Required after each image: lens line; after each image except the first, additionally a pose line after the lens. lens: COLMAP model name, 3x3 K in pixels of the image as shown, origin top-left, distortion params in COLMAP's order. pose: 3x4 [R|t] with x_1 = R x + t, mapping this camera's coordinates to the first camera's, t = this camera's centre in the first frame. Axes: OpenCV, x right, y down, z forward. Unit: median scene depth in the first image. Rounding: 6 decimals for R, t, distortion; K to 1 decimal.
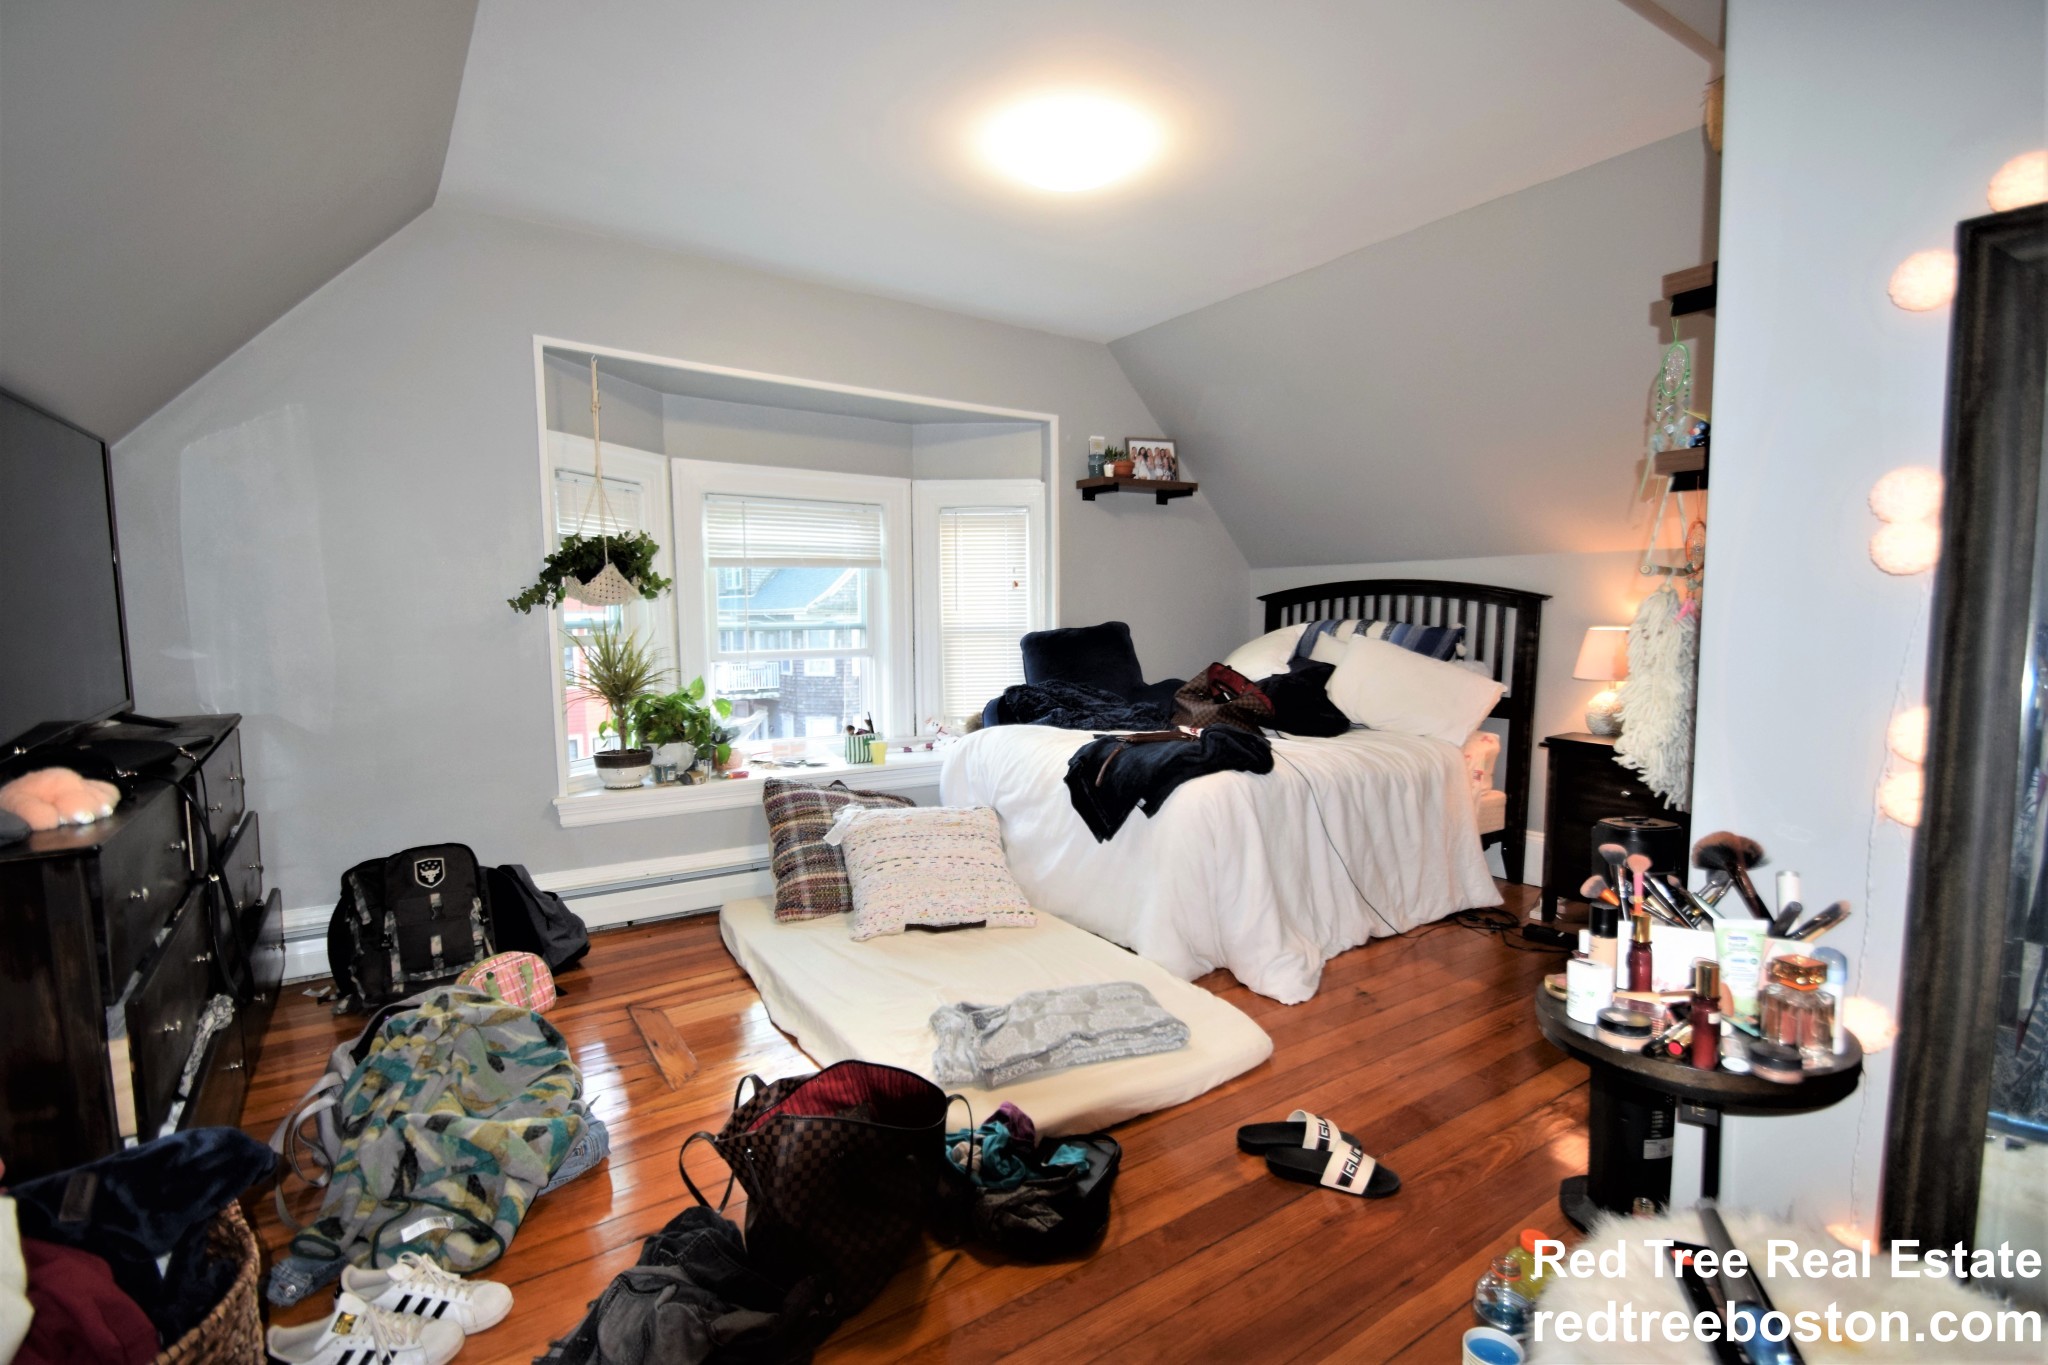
lens RADIAL K [[942.4, 0, 1024.0], [0, 942.4, 682.5], [0, 0, 1]] dist [-0.001487, -0.012034]
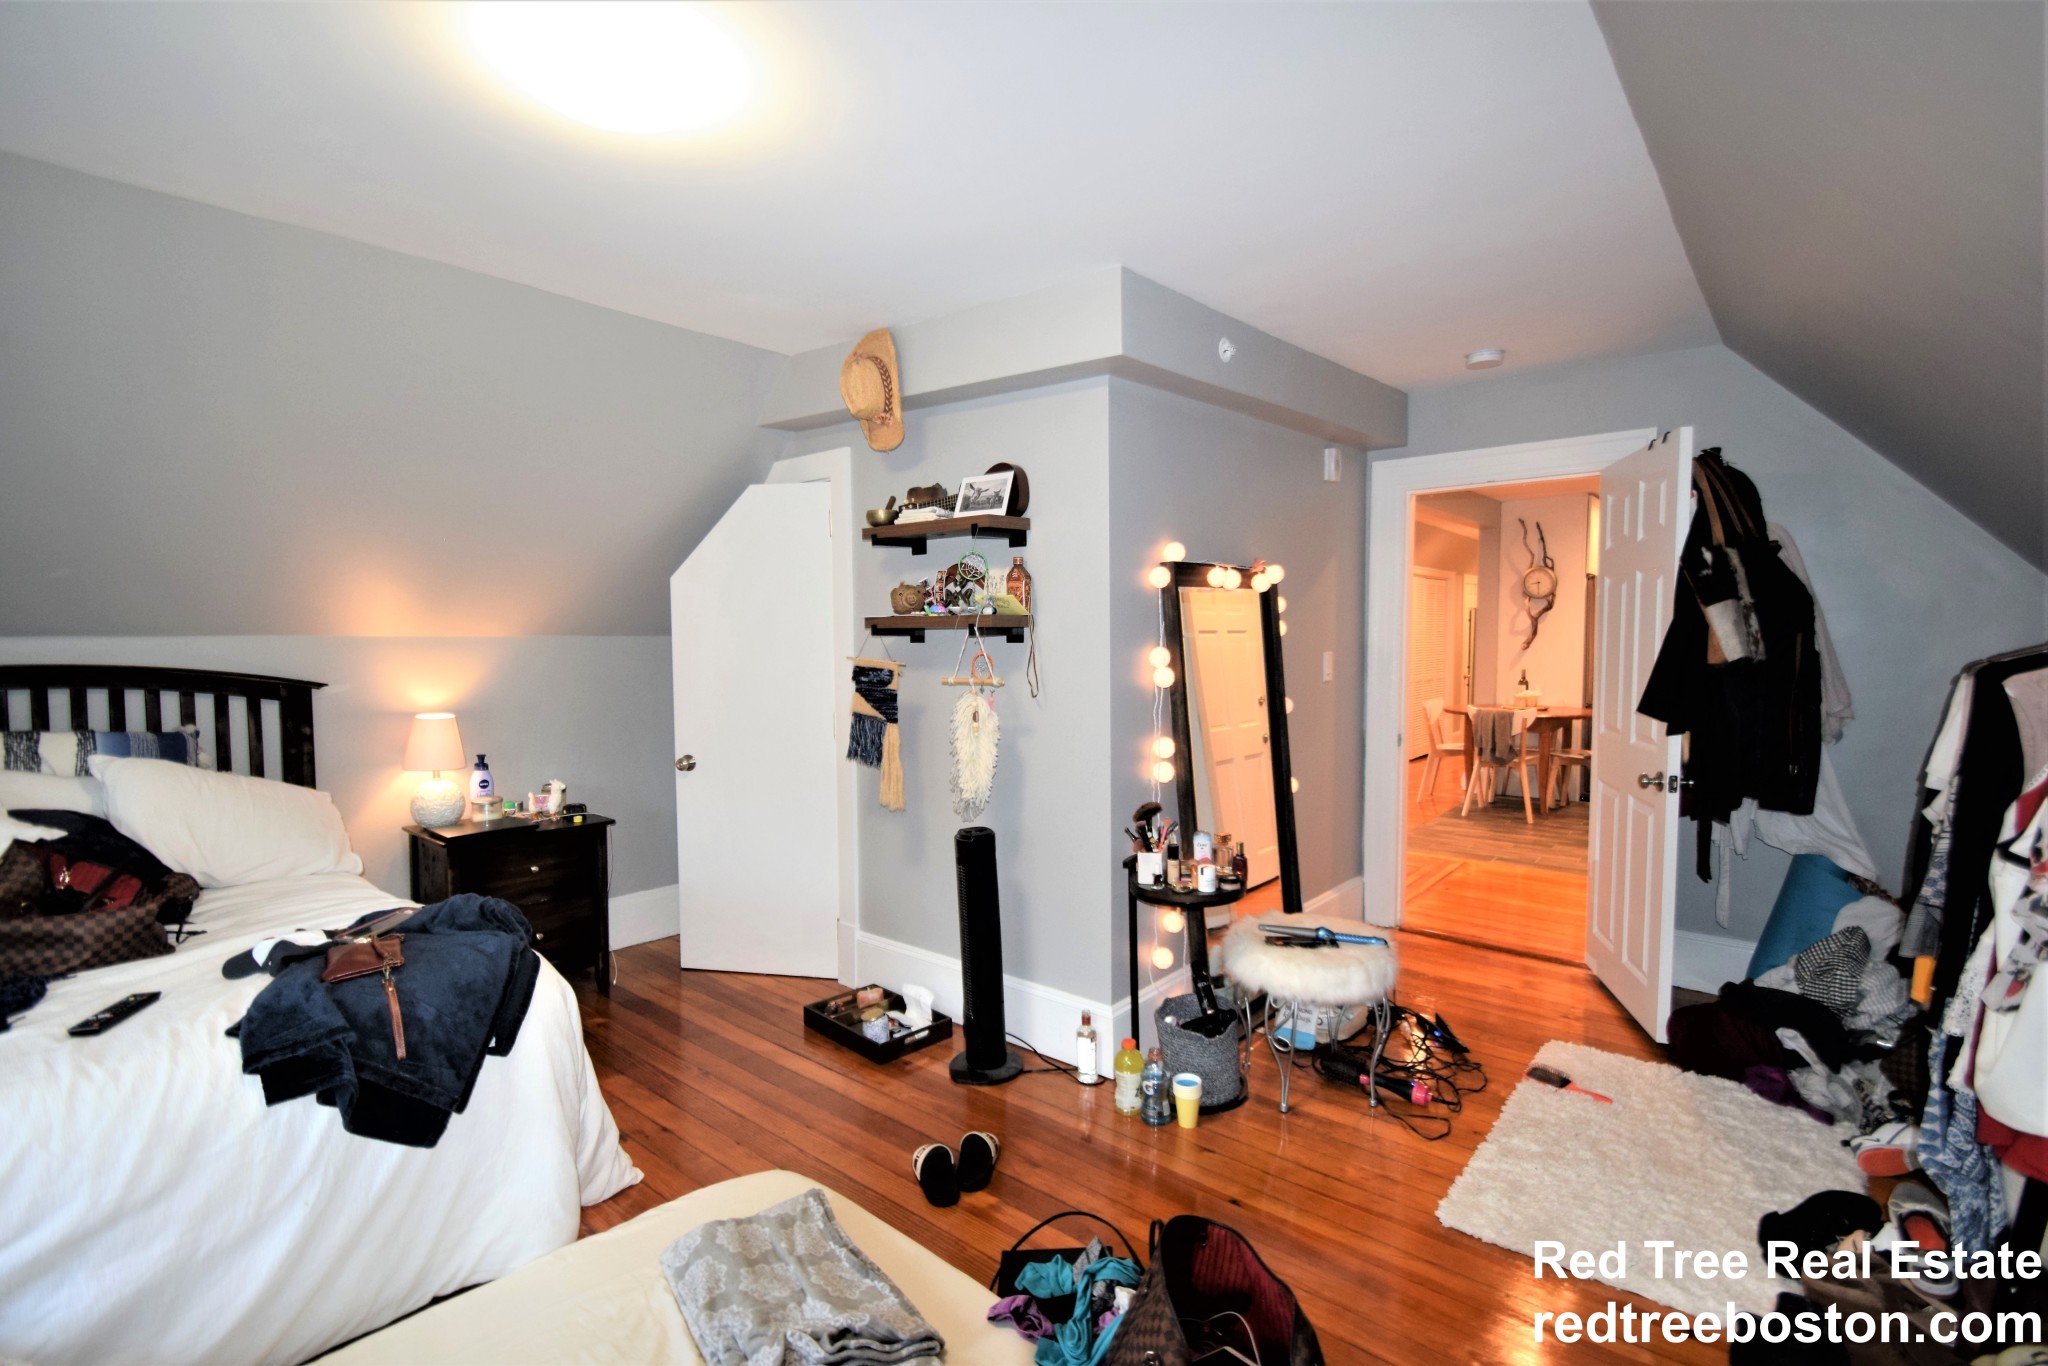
lens RADIAL K [[942.4, 0, 1024.0], [0, 942.4, 683.0], [0, 0, 1]] dist [-0.001487, -0.012034]
pose [[-0.289996, -0.030287, 0.956549, -0.423812], [0.090116, 0.994194, 0.058799, -0.082784], [-0.952776, 0.103252, -0.285583, 0.615012]]
